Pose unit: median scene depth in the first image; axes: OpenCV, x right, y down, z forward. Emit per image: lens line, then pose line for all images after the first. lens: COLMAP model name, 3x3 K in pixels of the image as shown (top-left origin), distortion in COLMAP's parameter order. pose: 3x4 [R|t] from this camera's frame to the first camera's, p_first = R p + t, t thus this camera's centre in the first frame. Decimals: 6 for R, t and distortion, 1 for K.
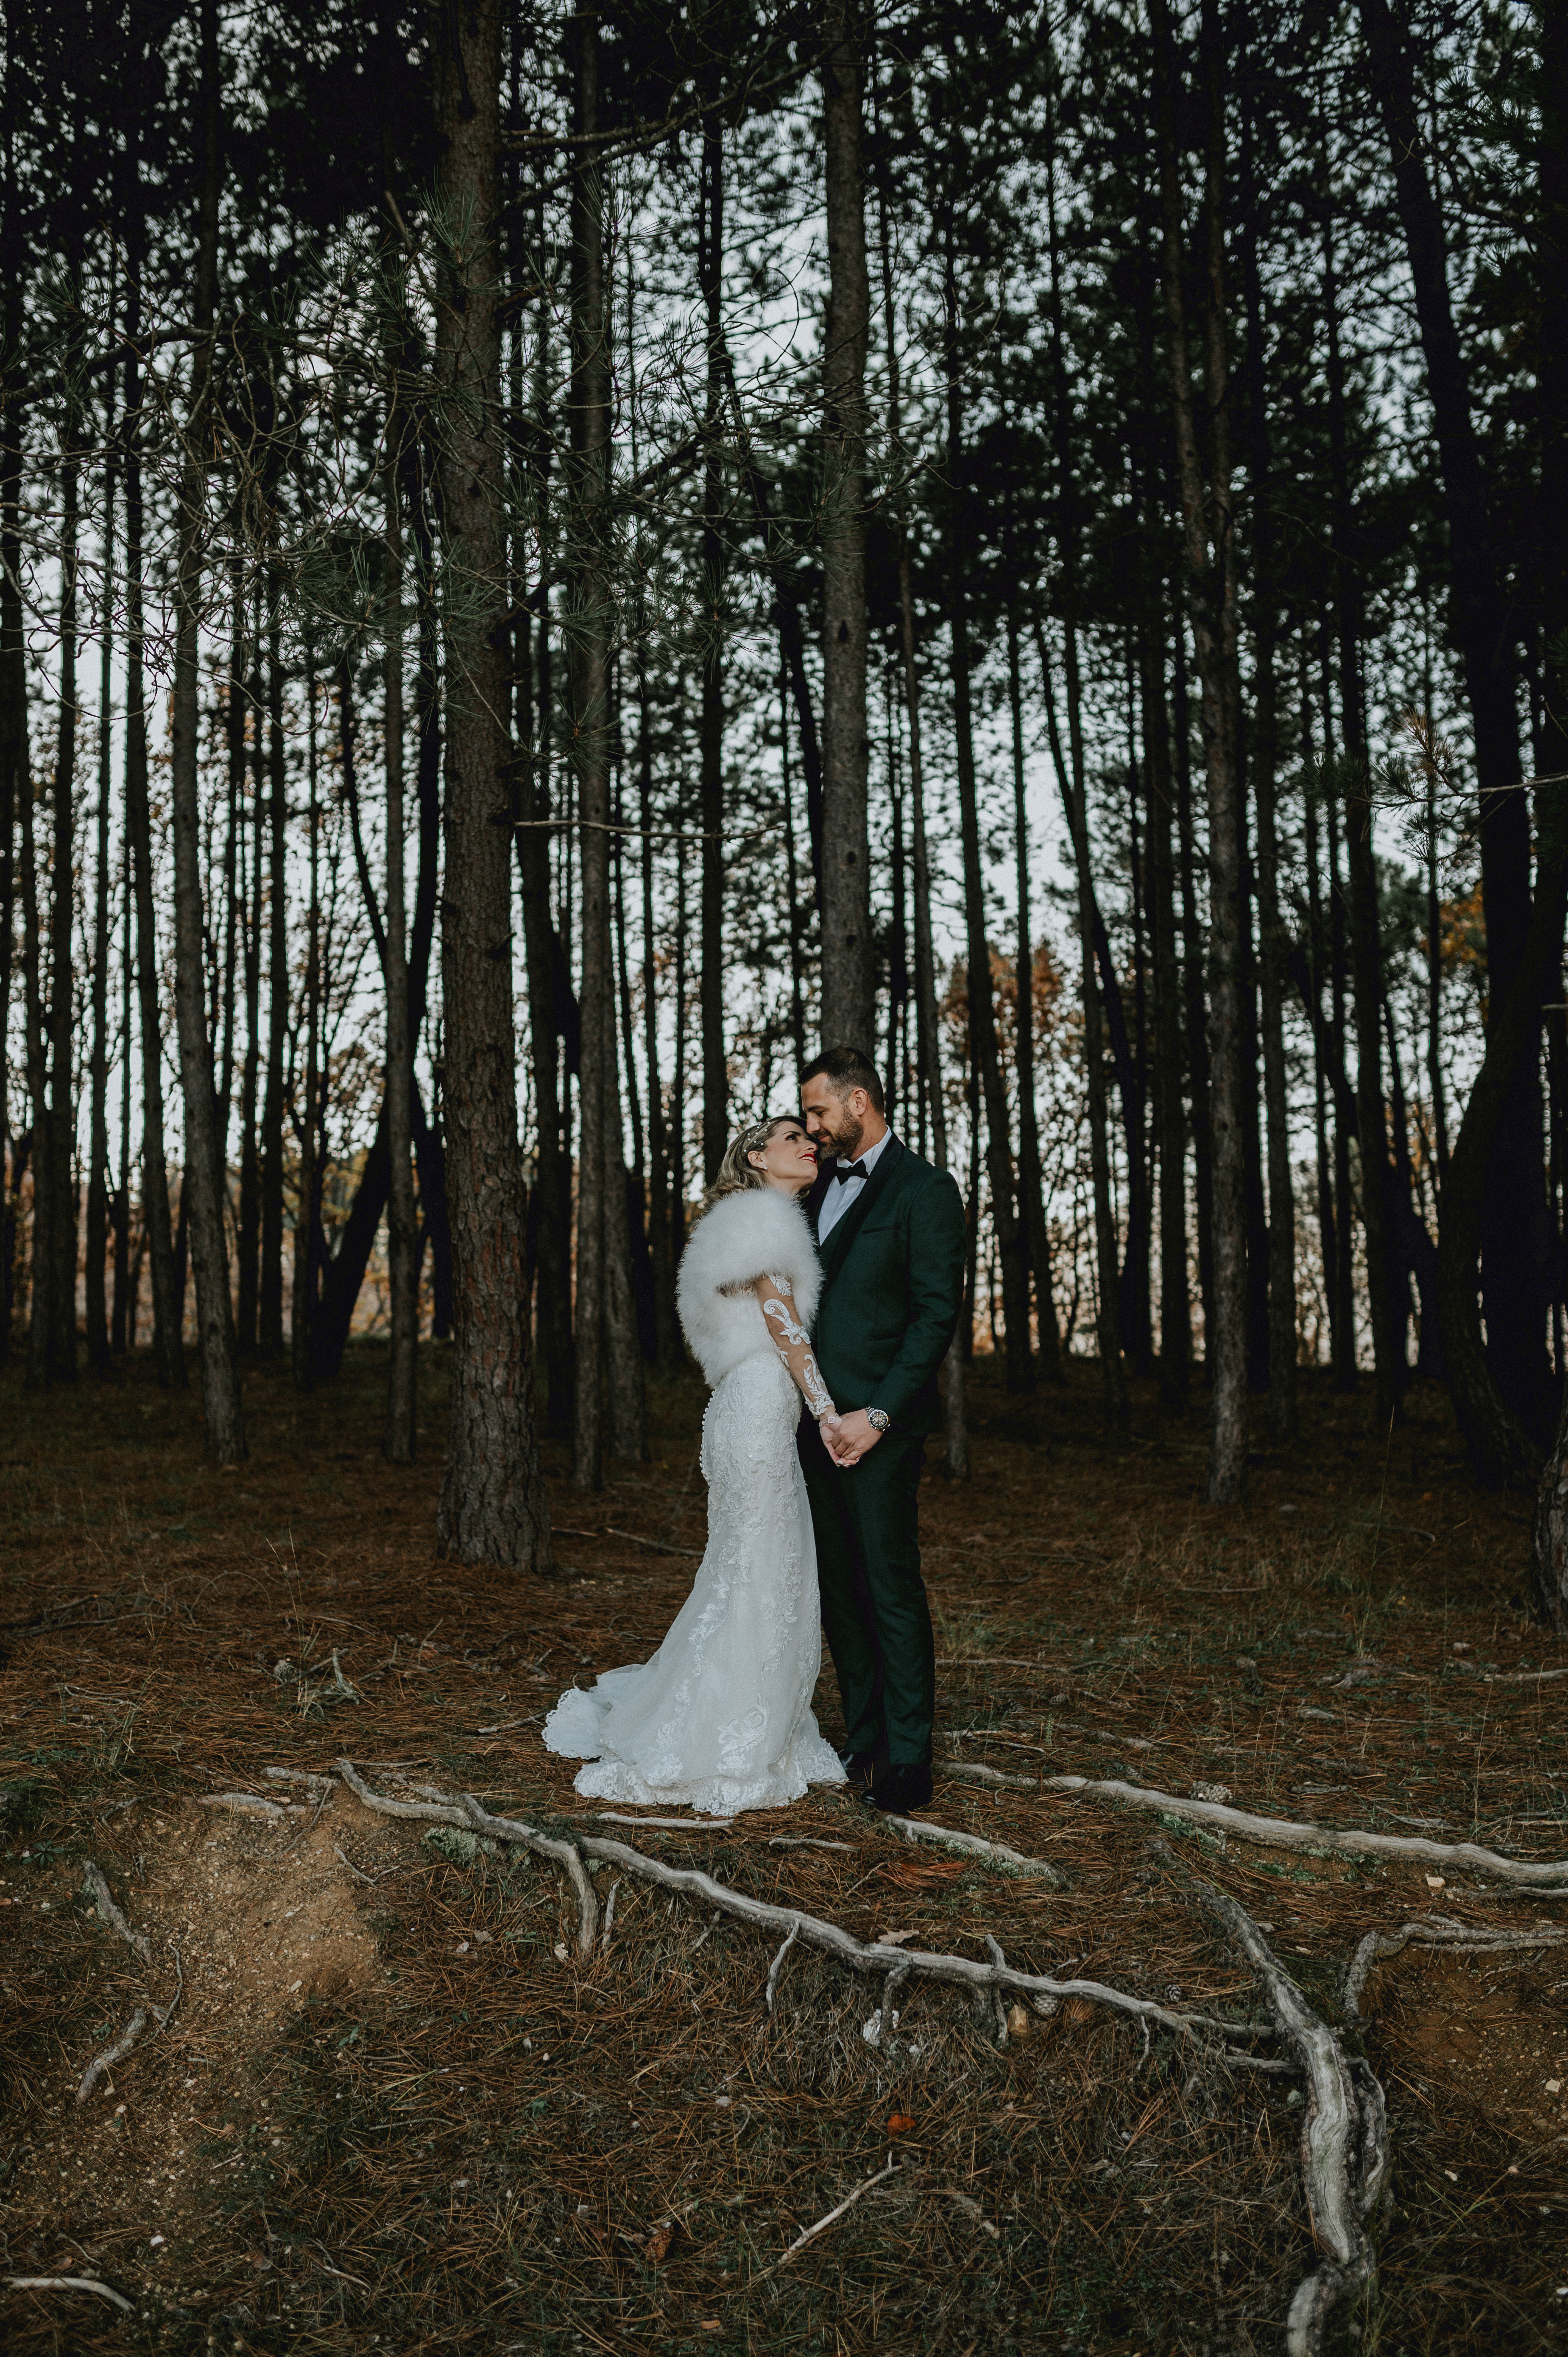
lens RADIAL K [[2229.3, 0, 777.6], [0, 2229.3, 1171.5], [0, 0, 1]] dist [-0.065185, 0.096830]
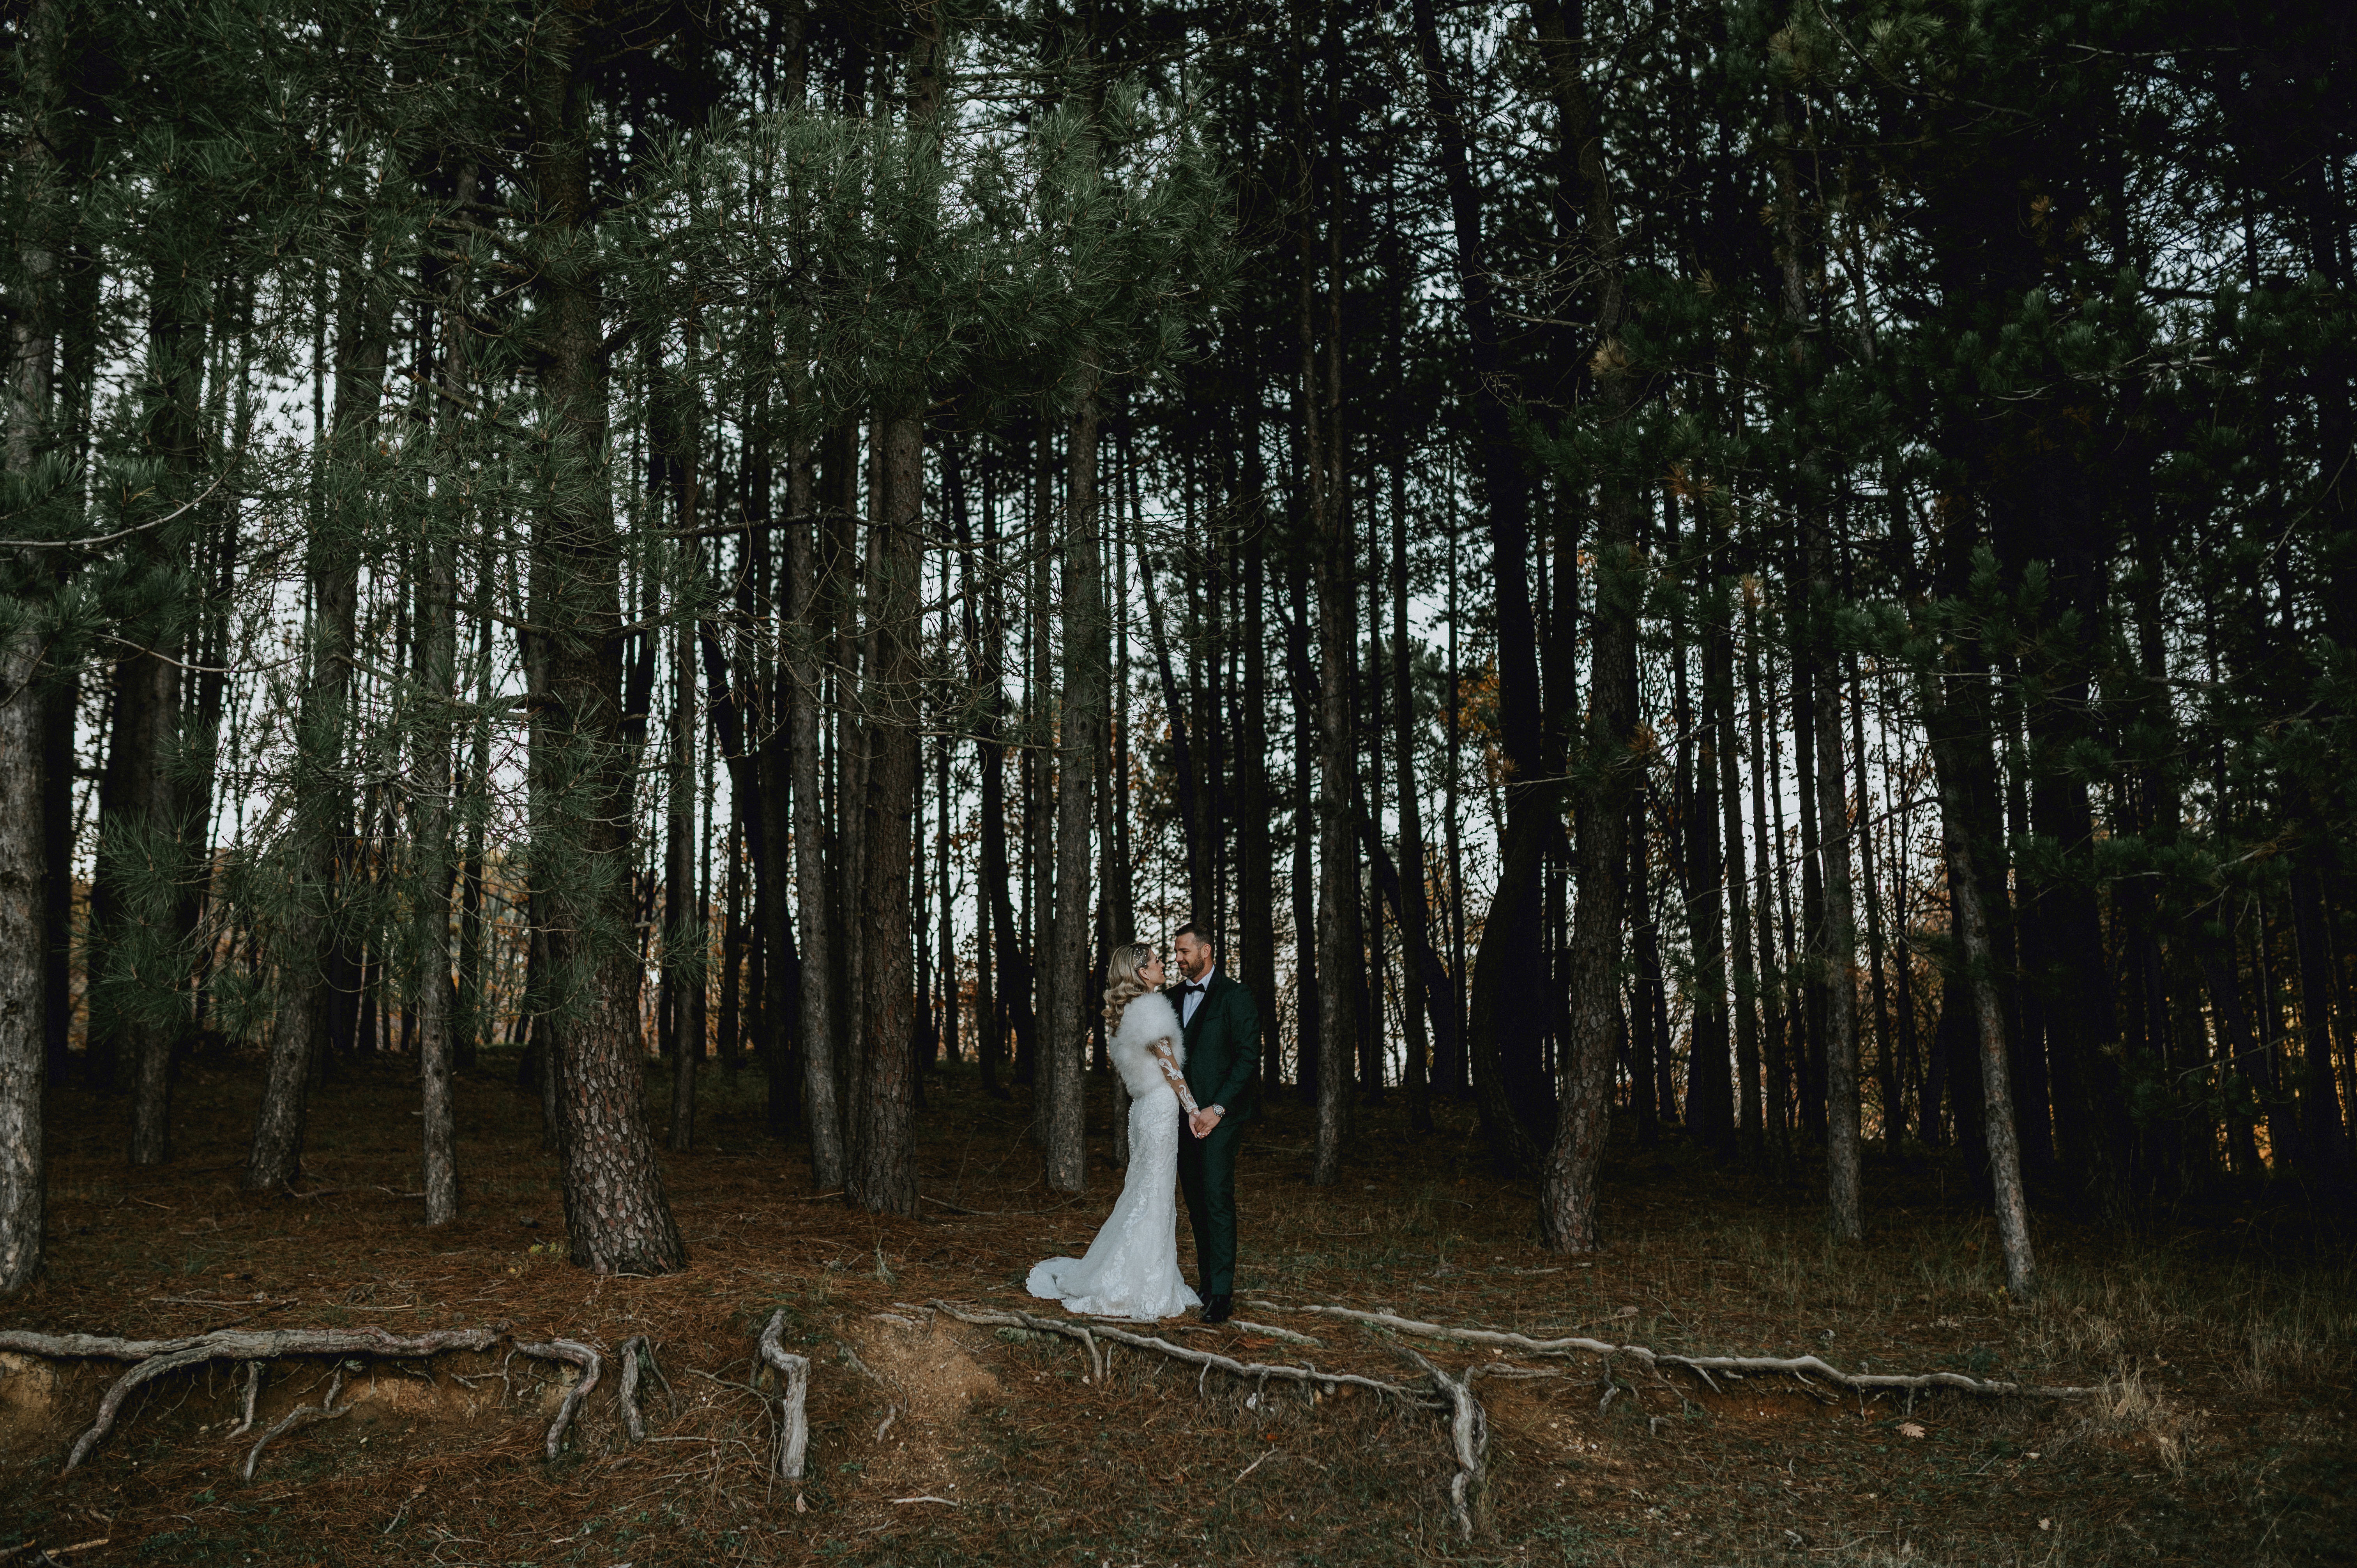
lens RADIAL K [[2229.3, 0, 1155.3], [0, 2229.3, 770.8], [0, 0, 1]] dist [-0.065185, 0.096830]
pose [[0.986220, 0.033737, 0.161965, -0.355171], [-0.025882, 0.998395, -0.050366, -0.096430], [-0.163405, 0.045480, 0.985510, -0.963951]]
